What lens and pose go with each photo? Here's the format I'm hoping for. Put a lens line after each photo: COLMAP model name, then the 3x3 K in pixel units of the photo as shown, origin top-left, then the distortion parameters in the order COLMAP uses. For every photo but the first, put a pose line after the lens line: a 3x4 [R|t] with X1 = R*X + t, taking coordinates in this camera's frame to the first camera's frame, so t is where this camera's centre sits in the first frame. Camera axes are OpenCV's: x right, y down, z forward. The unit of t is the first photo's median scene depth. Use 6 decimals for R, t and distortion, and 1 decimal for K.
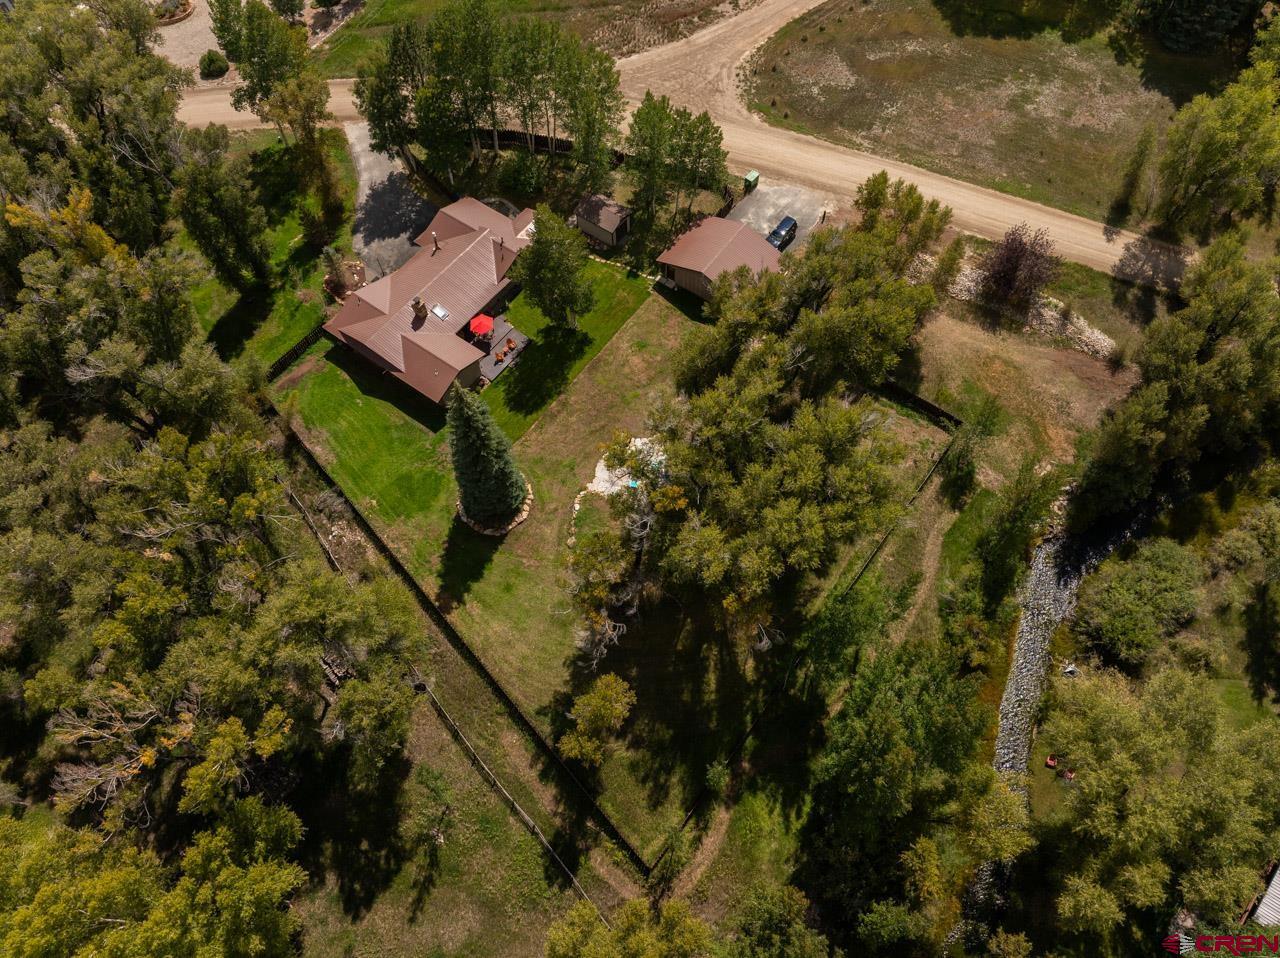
lens RADIAL K [[902.3, 0, 642.6], [0, 902.3, 478.9], [0, 0, 1]] dist [-0.029784, -0.000698]
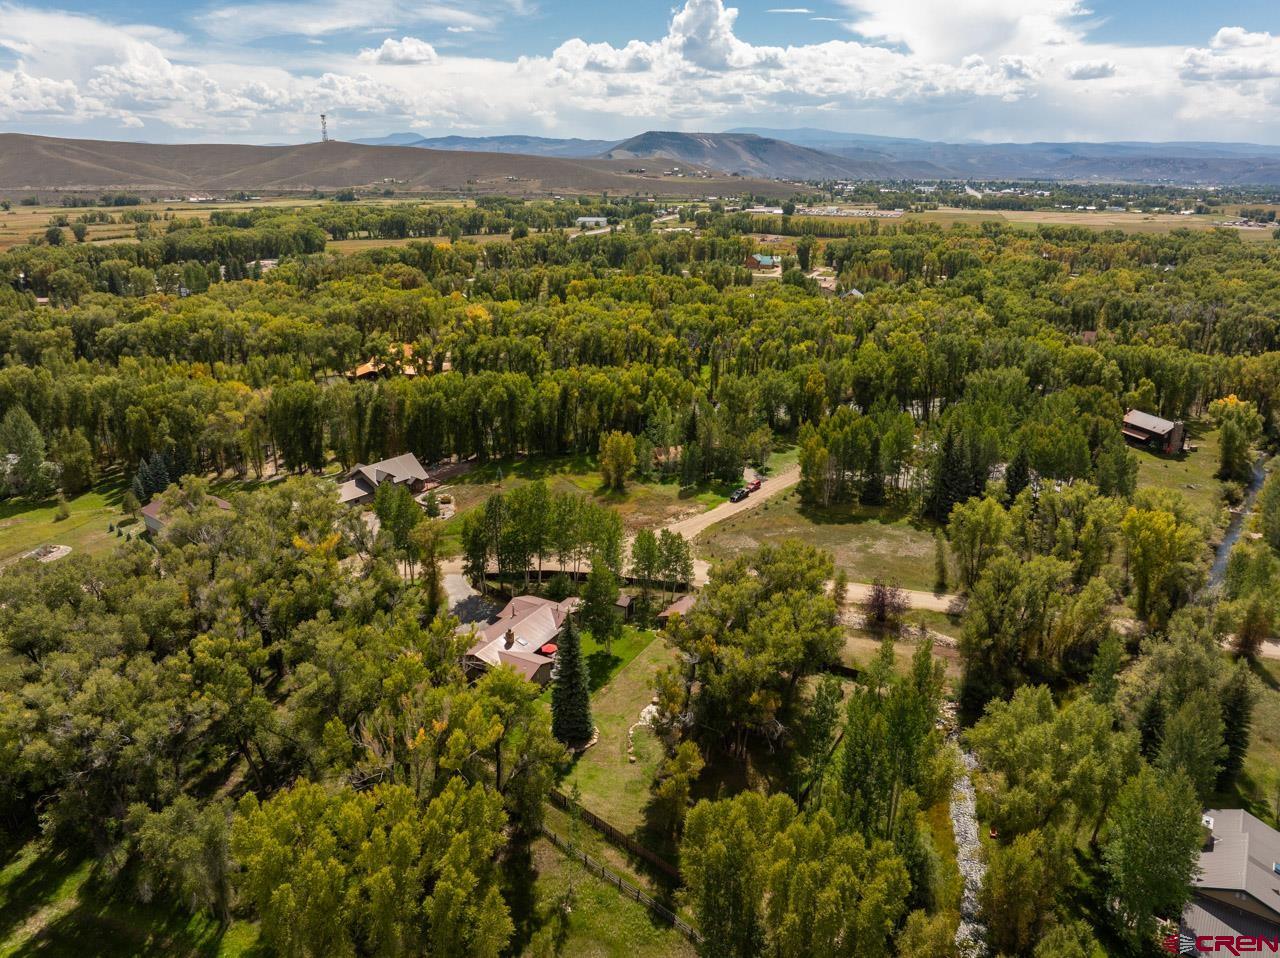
lens RADIAL K [[902.3, 0, 641.8], [0, 902.3, 476.6], [0, 0, 1]] dist [-0.029784, -0.000698]
pose [[0.992286, -0.029596, 0.120388, -0.193706], [0.102324, 0.743780, -0.660546, 0.605801], [-0.069993, 0.667769, 0.741070, -0.301358]]
